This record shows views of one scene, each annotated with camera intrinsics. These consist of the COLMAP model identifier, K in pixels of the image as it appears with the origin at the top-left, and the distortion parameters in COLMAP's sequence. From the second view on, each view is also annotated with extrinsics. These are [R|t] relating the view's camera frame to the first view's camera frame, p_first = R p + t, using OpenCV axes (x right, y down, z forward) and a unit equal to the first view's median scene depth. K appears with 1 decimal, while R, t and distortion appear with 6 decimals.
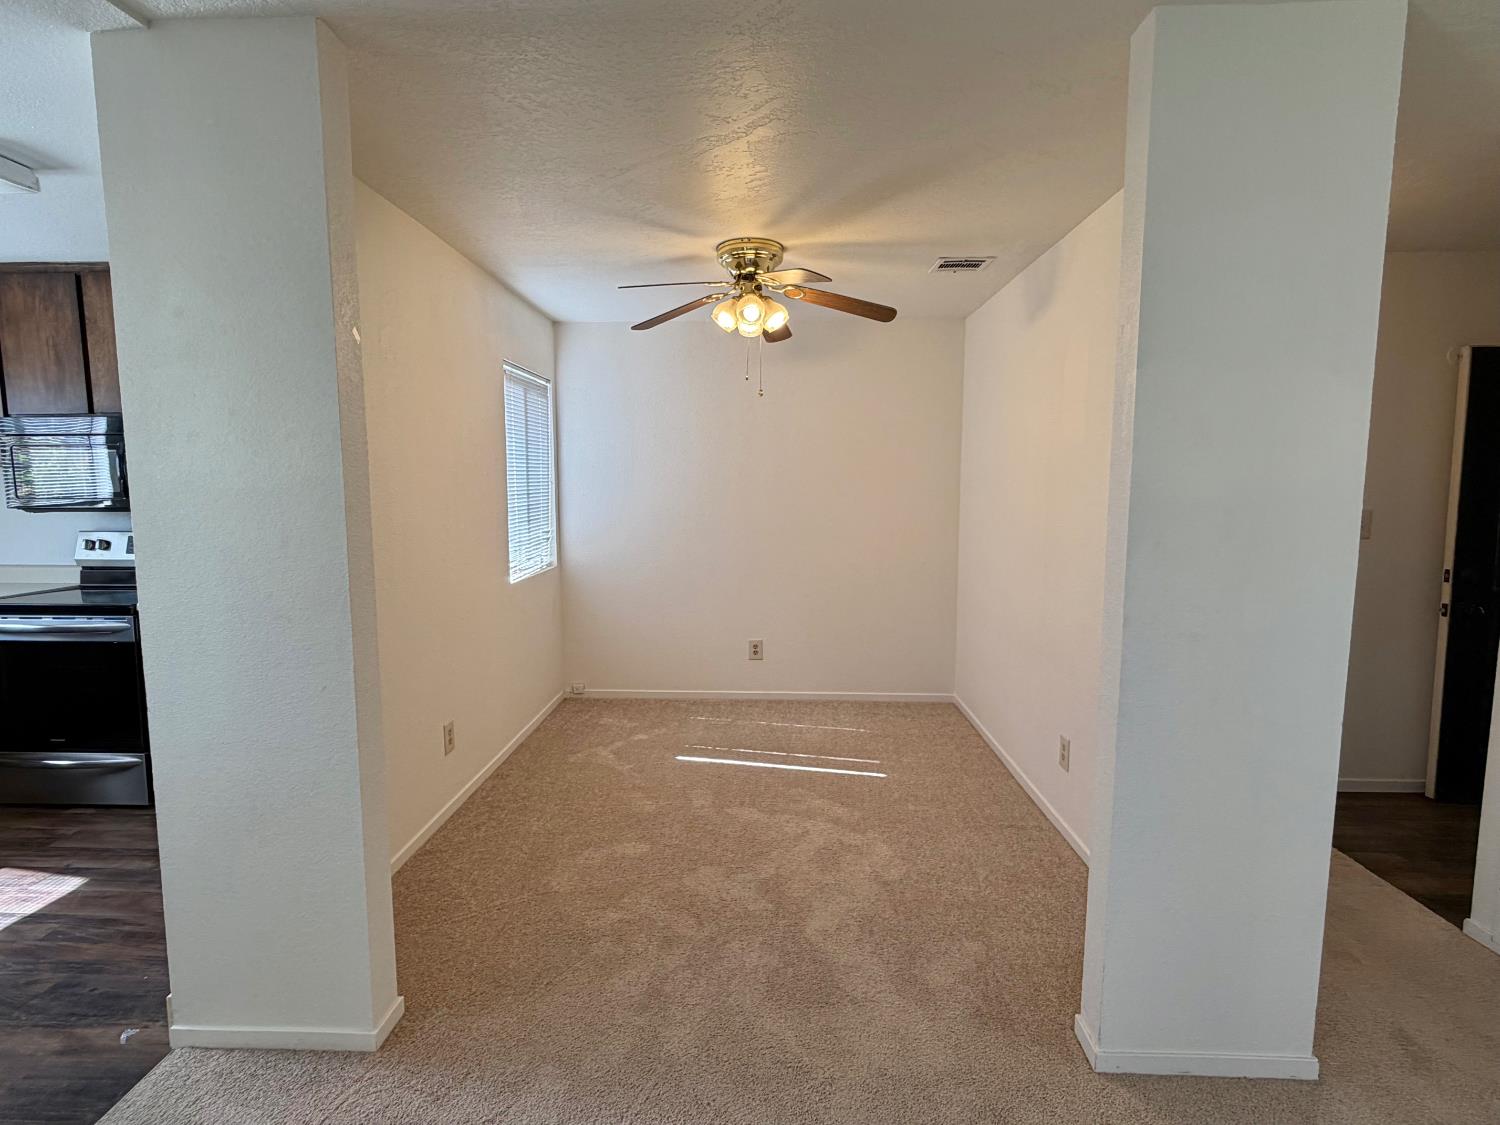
lens RADIAL K [[767.6, 0, 750.0], [0, 767.6, 562.5], [0, 0, 1]] dist [-0.000351, -0.000225]
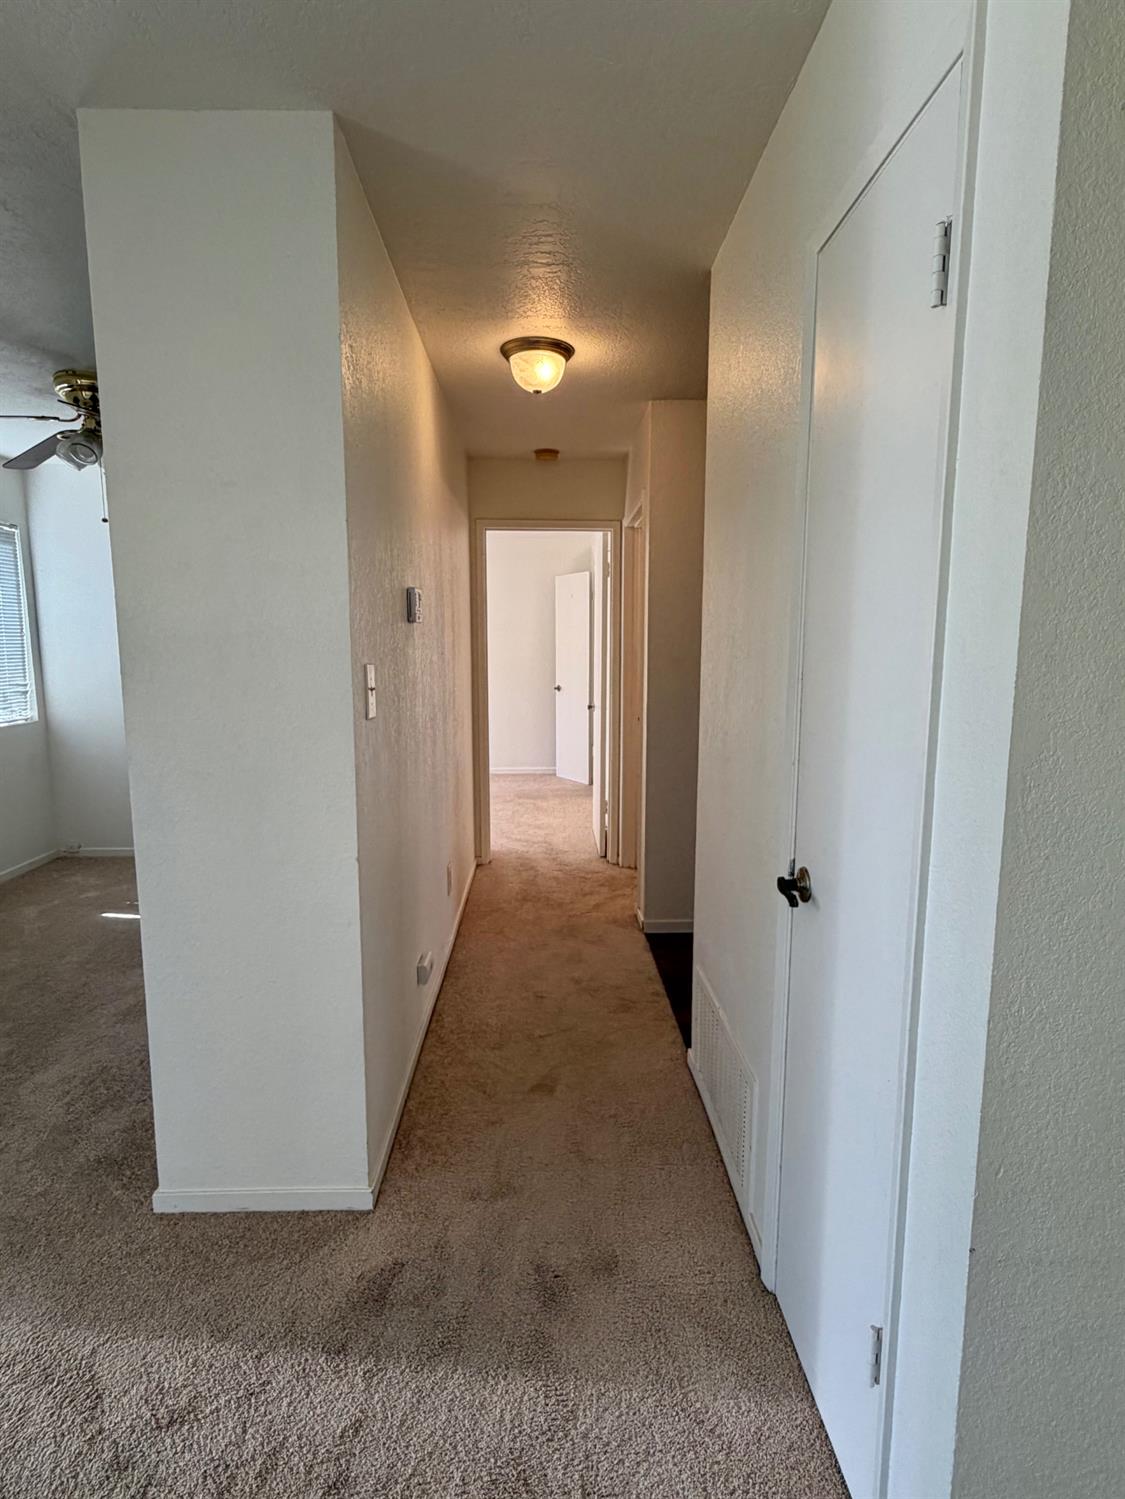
lens RADIAL K [[761.2, 0, 562.5], [0, 761.2, 749.5], [0, 0, 1]] dist [0.024732, -0.009752]
pose [[0.998141, -0.006330, 0.060622, 0.452899], [0.004463, 0.999513, 0.030880, 0.017849], [-0.060788, -0.030552, 0.997683, -0.003381]]
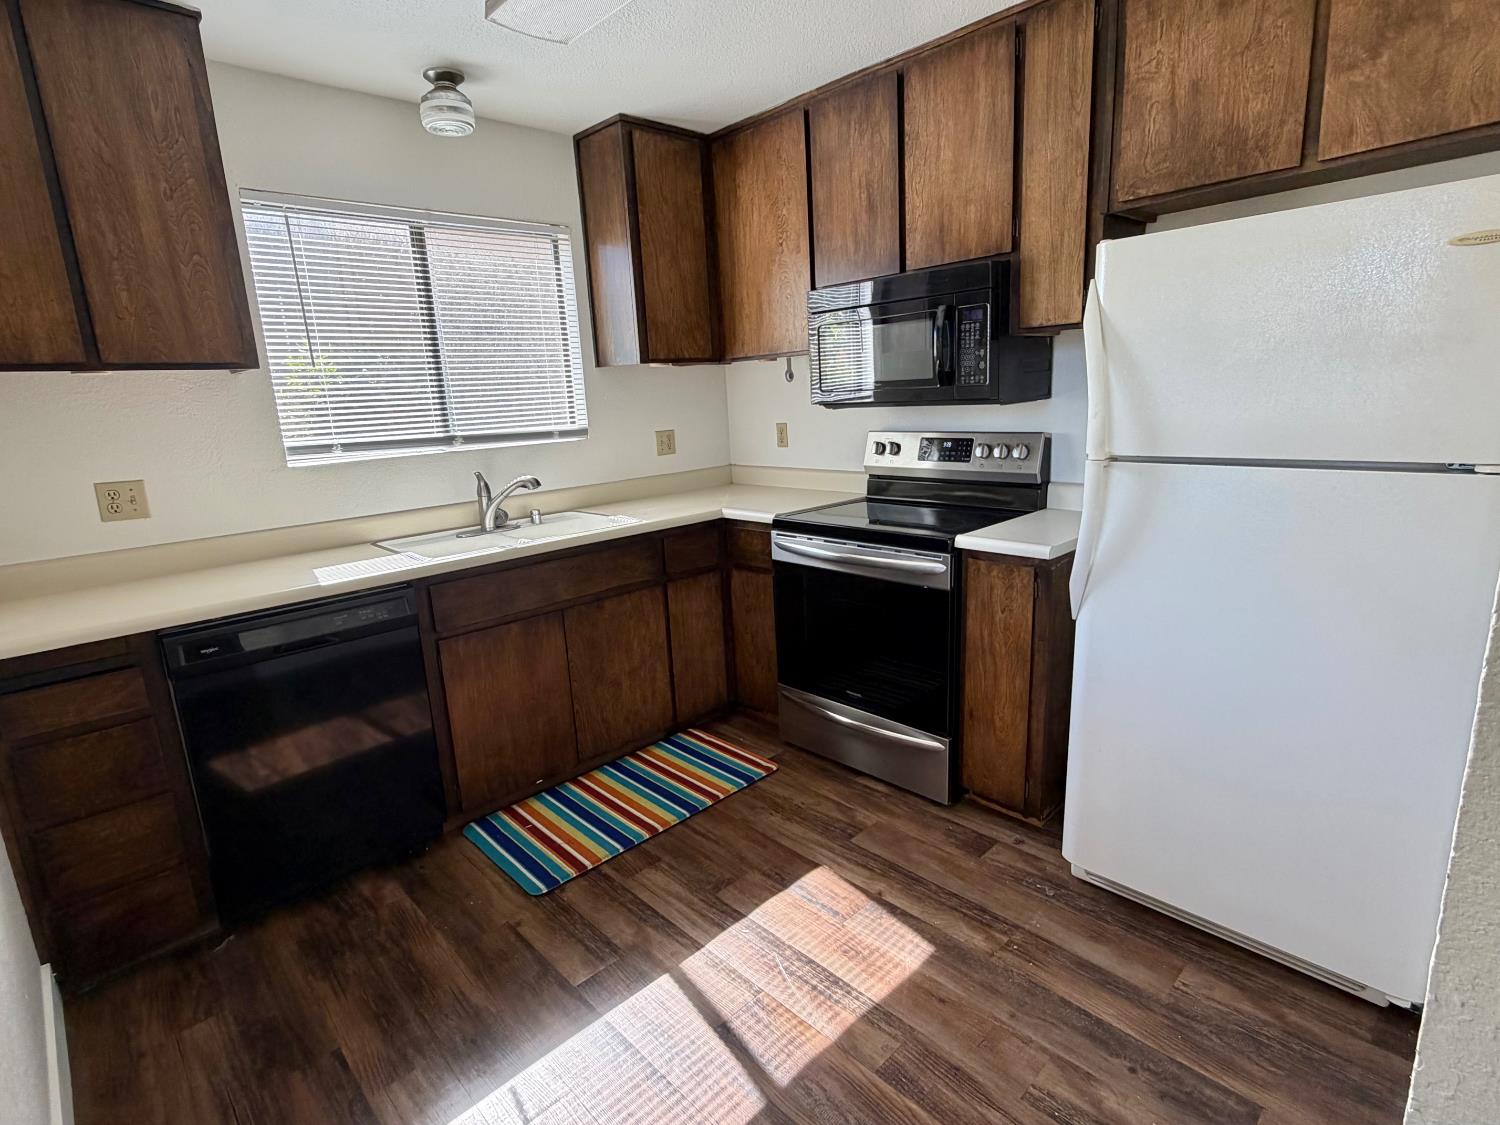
lens RADIAL K [[767.6, 0, 750.0], [0, 767.6, 562.5], [0, 0, 1]] dist [-0.000351, -0.000225]
pose [[0.717897, 0.120455, -0.685649, -0.422276], [-0.024997, 0.988742, 0.147530, -0.021734], [0.695701, -0.088772, 0.712825, 0.342043]]
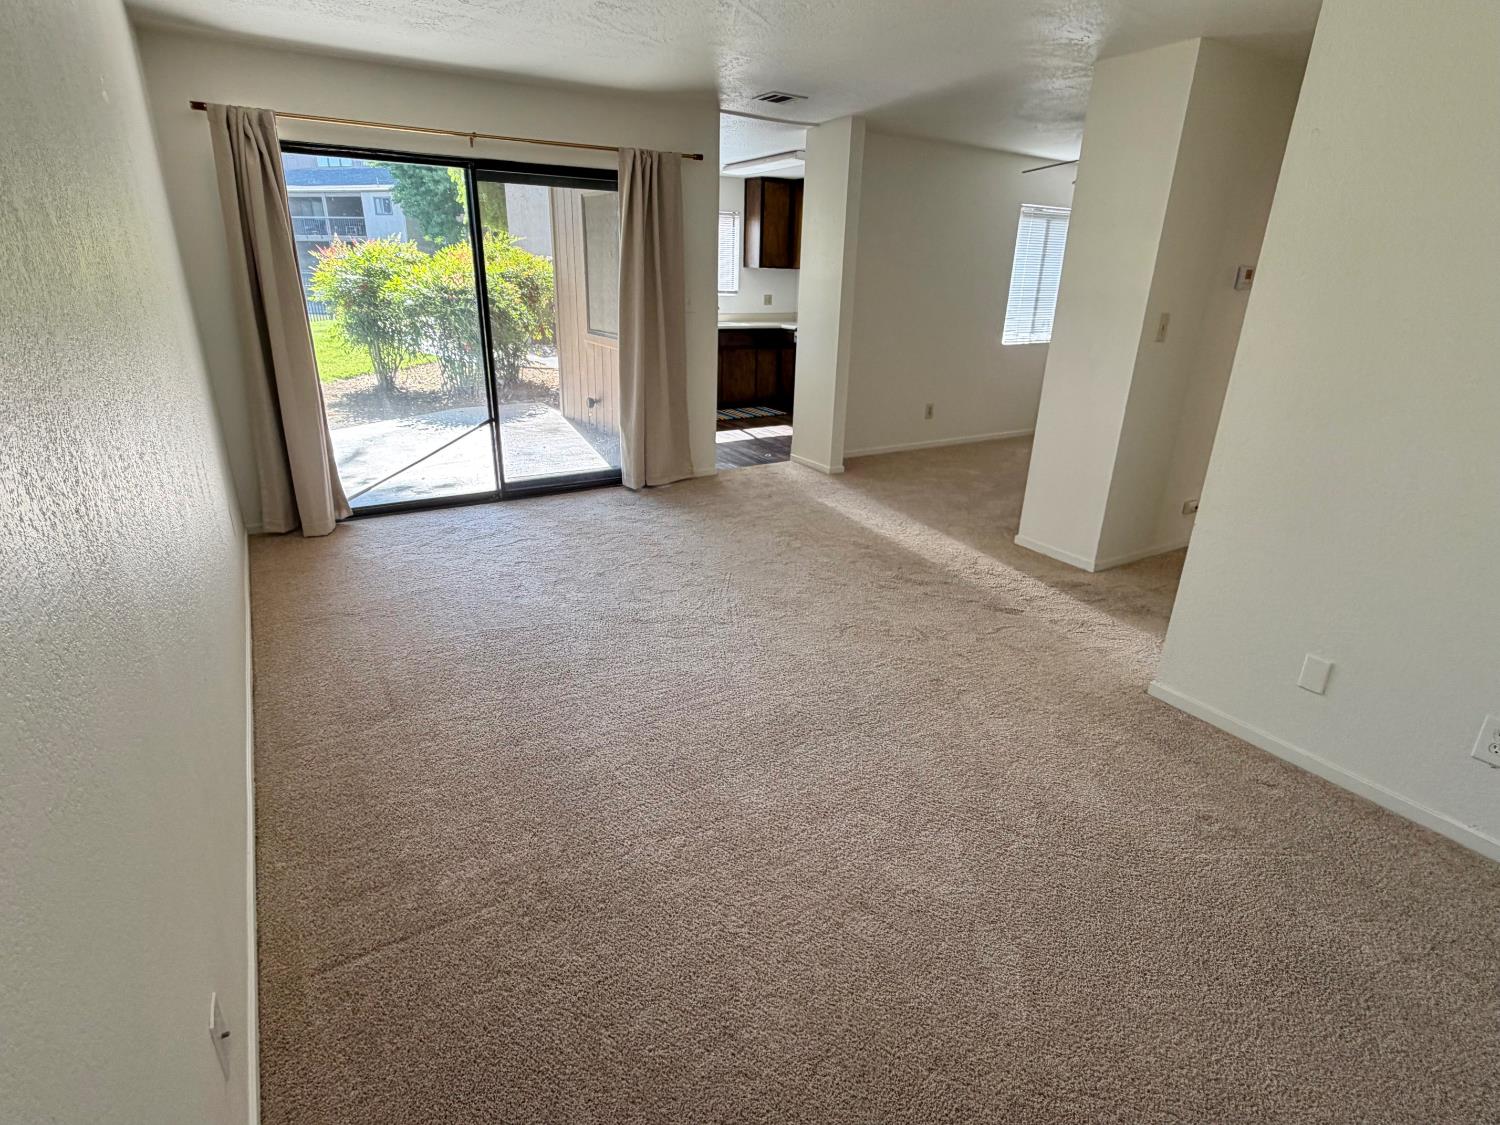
lens RADIAL K [[761.7, 0, 745.7], [0, 761.7, 555.5], [0, 0, 1]] dist [0.024732, -0.009752]
pose [[0.562849, 0.303702, -0.768743, 0.929577], [-0.116815, 0.949944, 0.289760, 0.053929], [0.818264, -0.073290, 0.570152, -0.551914]]
